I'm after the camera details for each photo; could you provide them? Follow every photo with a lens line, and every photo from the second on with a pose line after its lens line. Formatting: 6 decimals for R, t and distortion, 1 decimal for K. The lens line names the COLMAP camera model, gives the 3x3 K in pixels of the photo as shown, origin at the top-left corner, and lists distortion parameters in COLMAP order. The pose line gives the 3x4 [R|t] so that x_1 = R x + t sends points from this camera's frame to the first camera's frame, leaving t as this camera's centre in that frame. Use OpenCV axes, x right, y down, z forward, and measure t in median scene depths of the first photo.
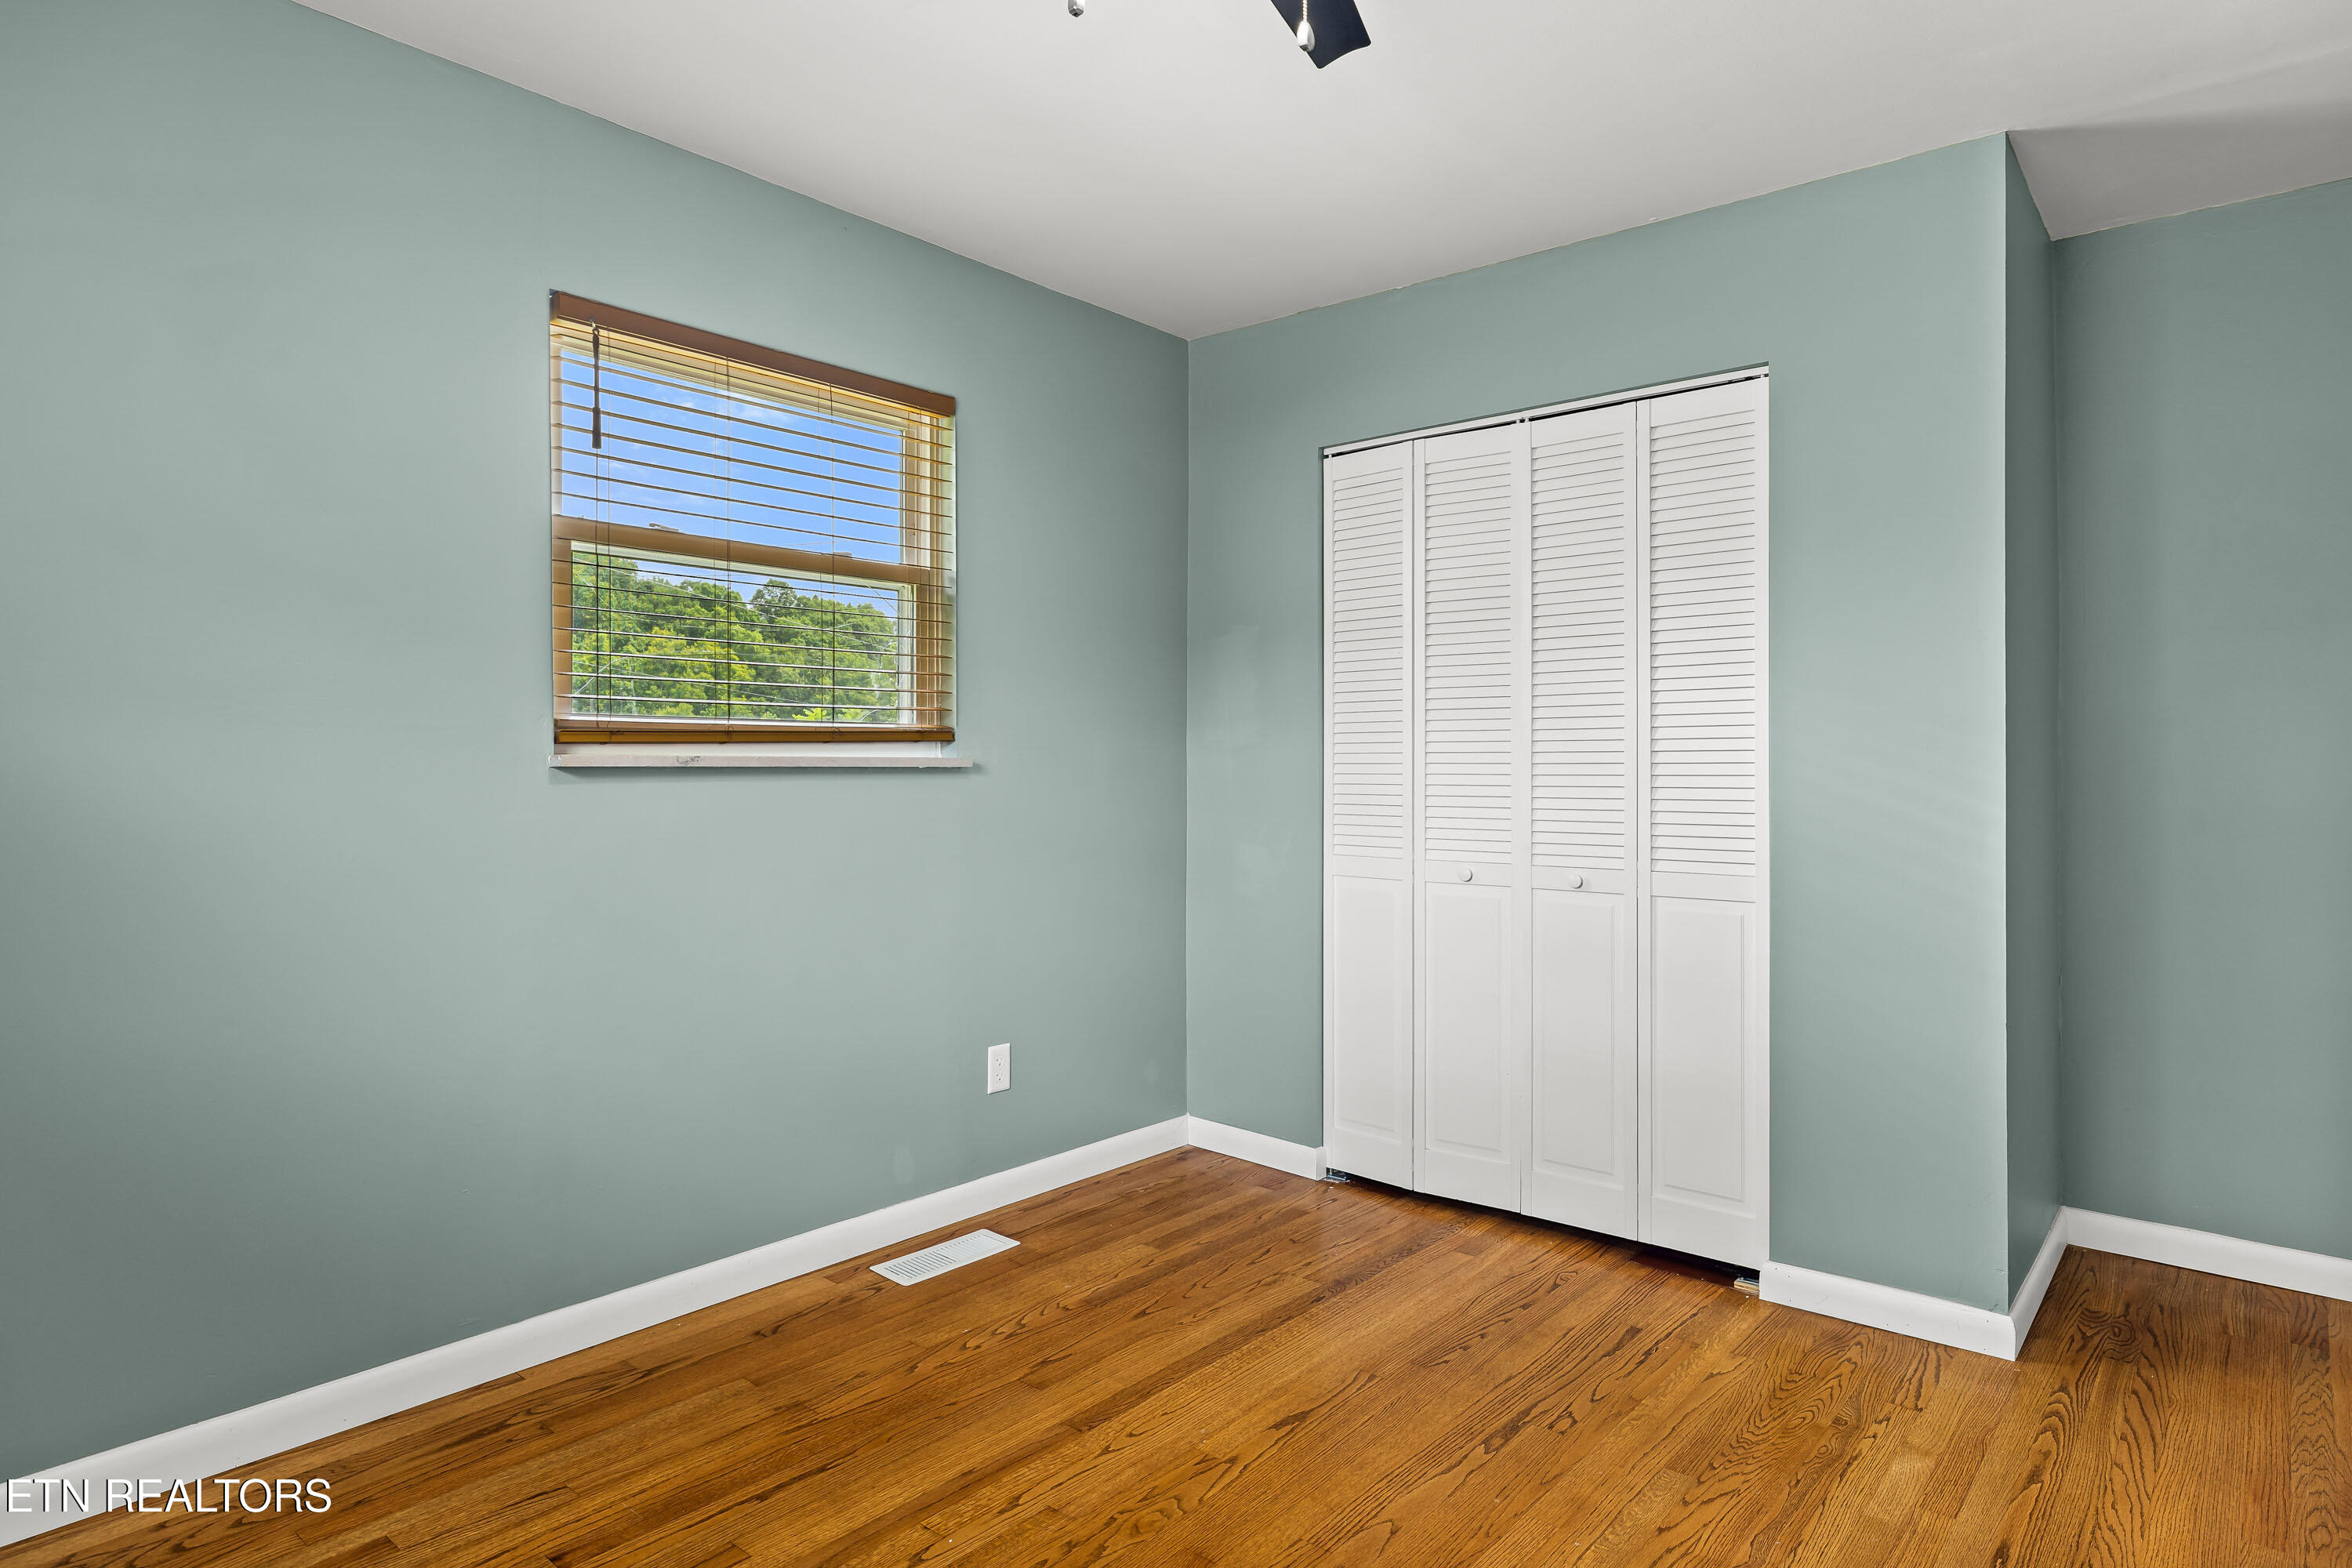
lens RADIAL K [[1349.6, 0, 1123.4], [0, 1349.6, 761.8], [0, 0, 1]] dist [-0.008015, 0.002012]
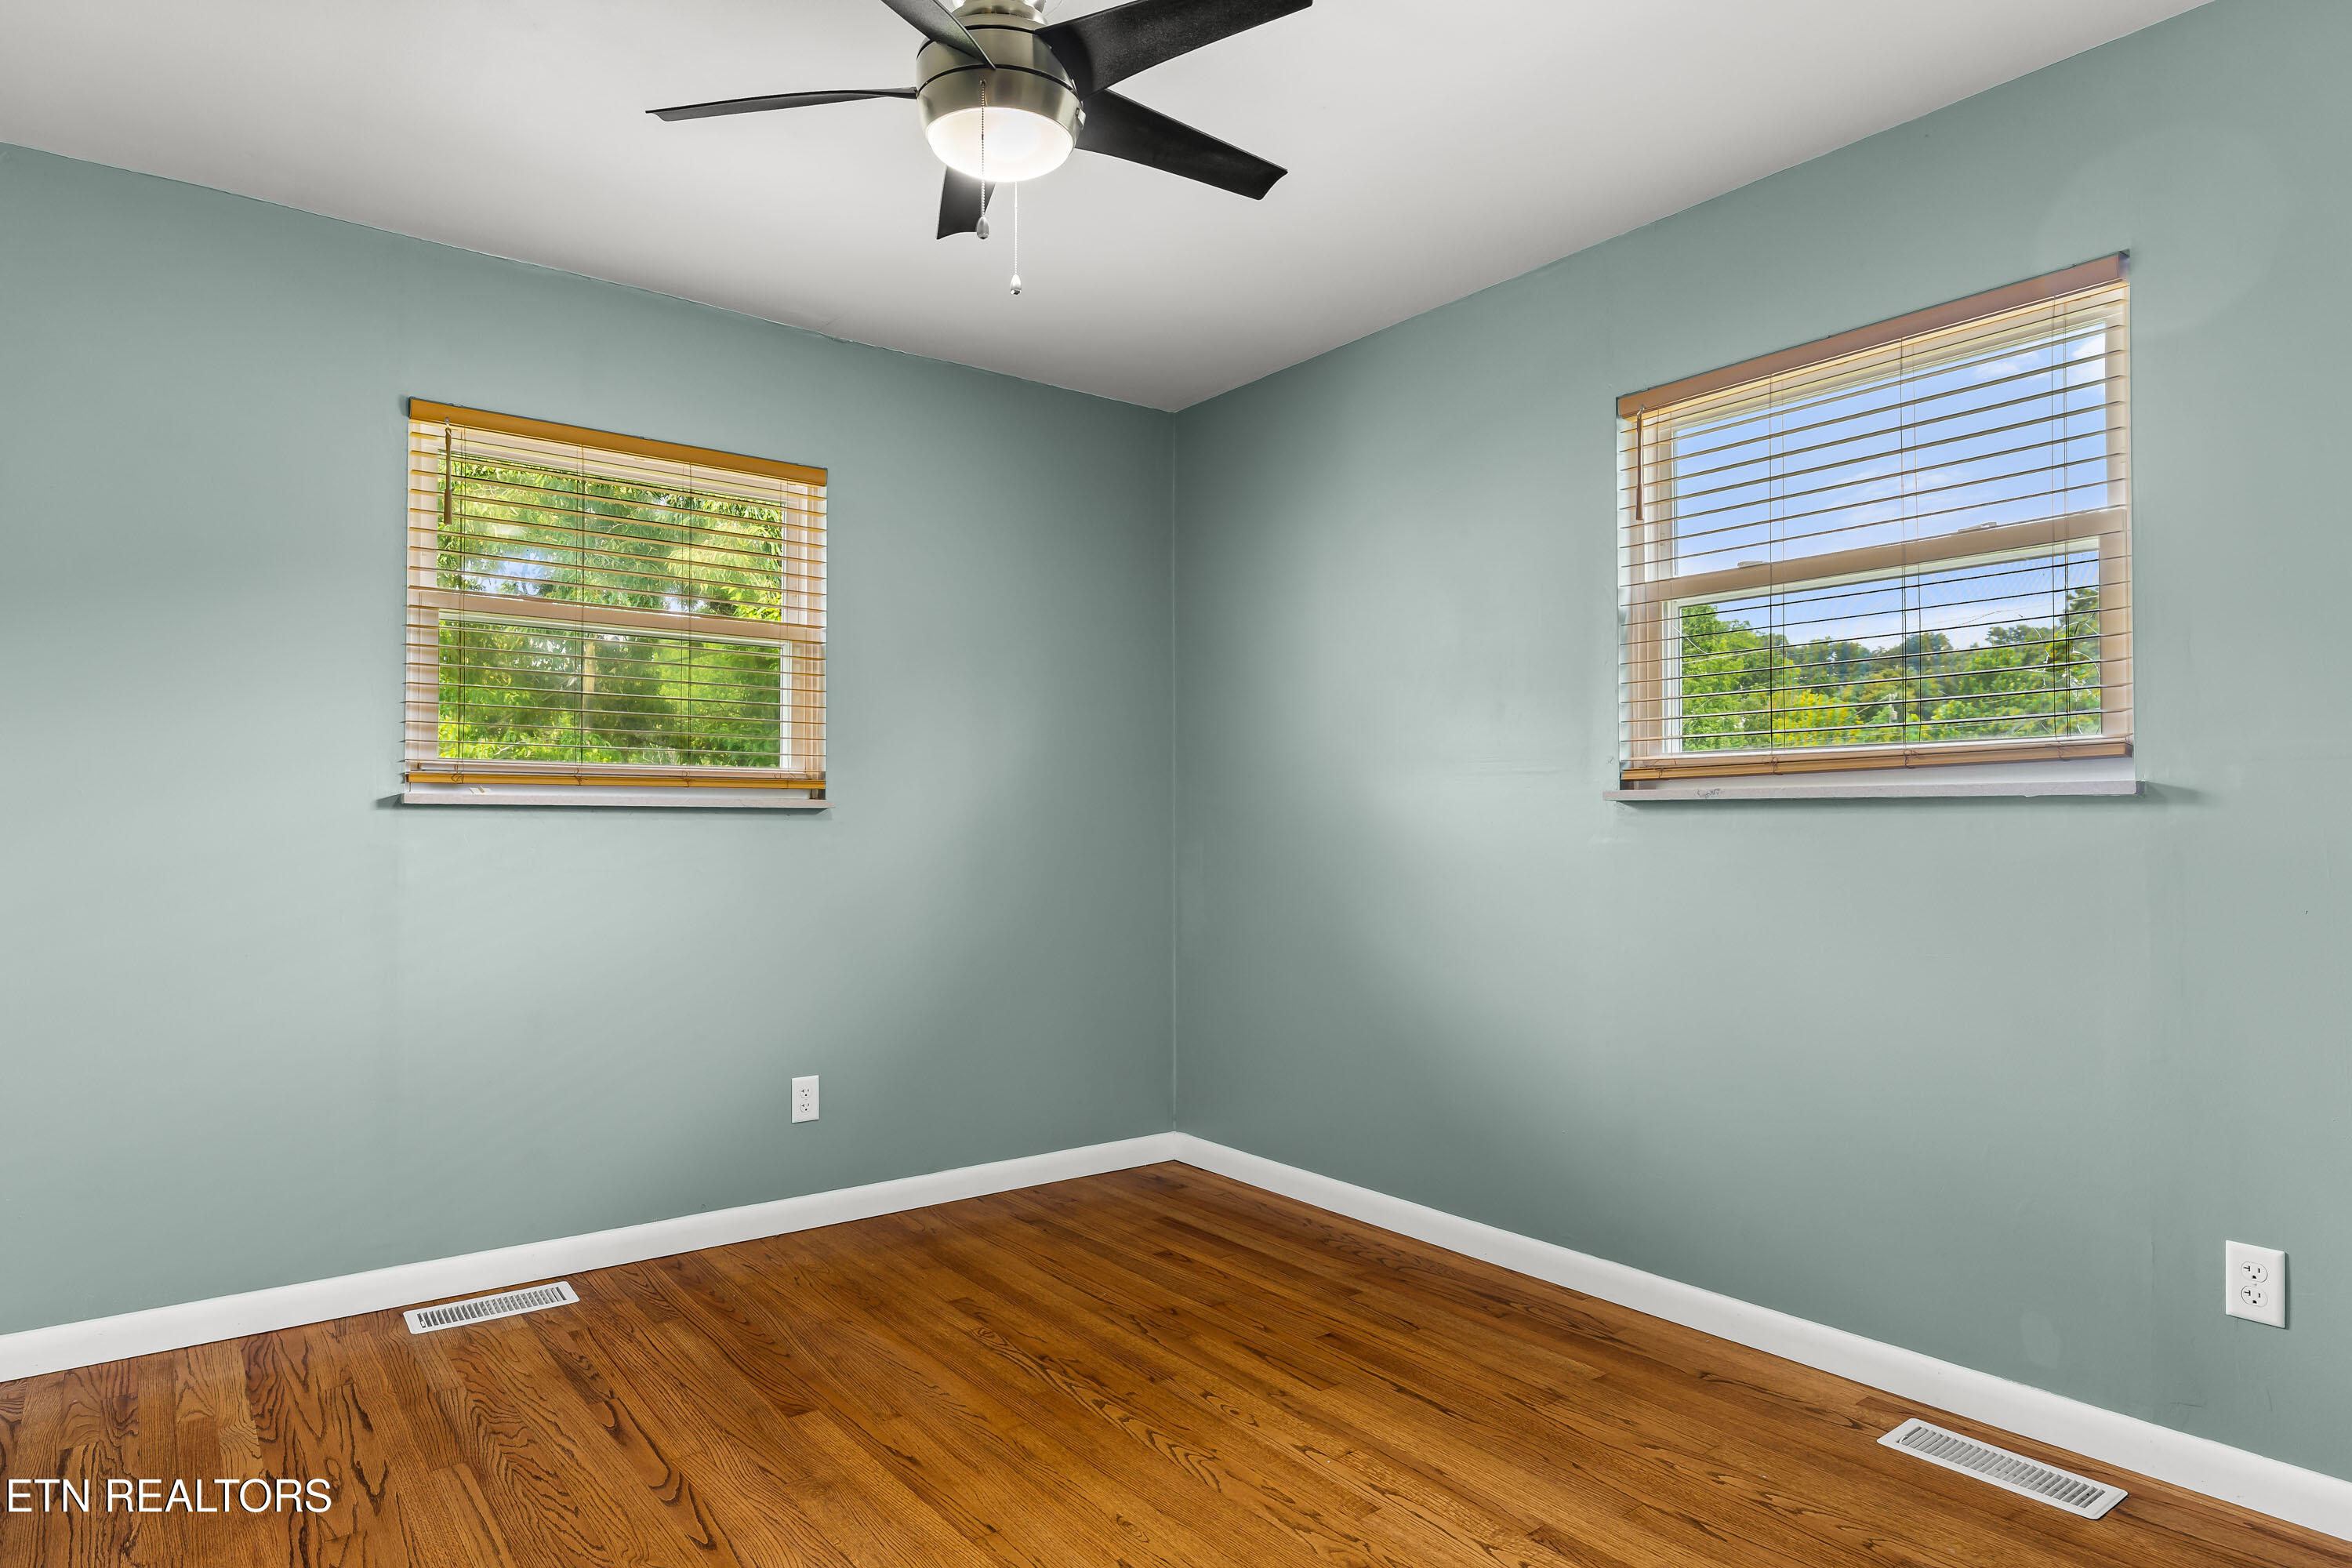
lens RADIAL K [[1349.6, 0, 1173.3], [0, 1349.6, 799.0], [0, 0, 1]] dist [-0.008015, 0.002012]
pose [[-0.209300, -0.013091, -0.977764, 0.826015], [0.011419, 0.999809, -0.015830, 0.015924], [0.977785, -0.014478, -0.209110, 0.880832]]
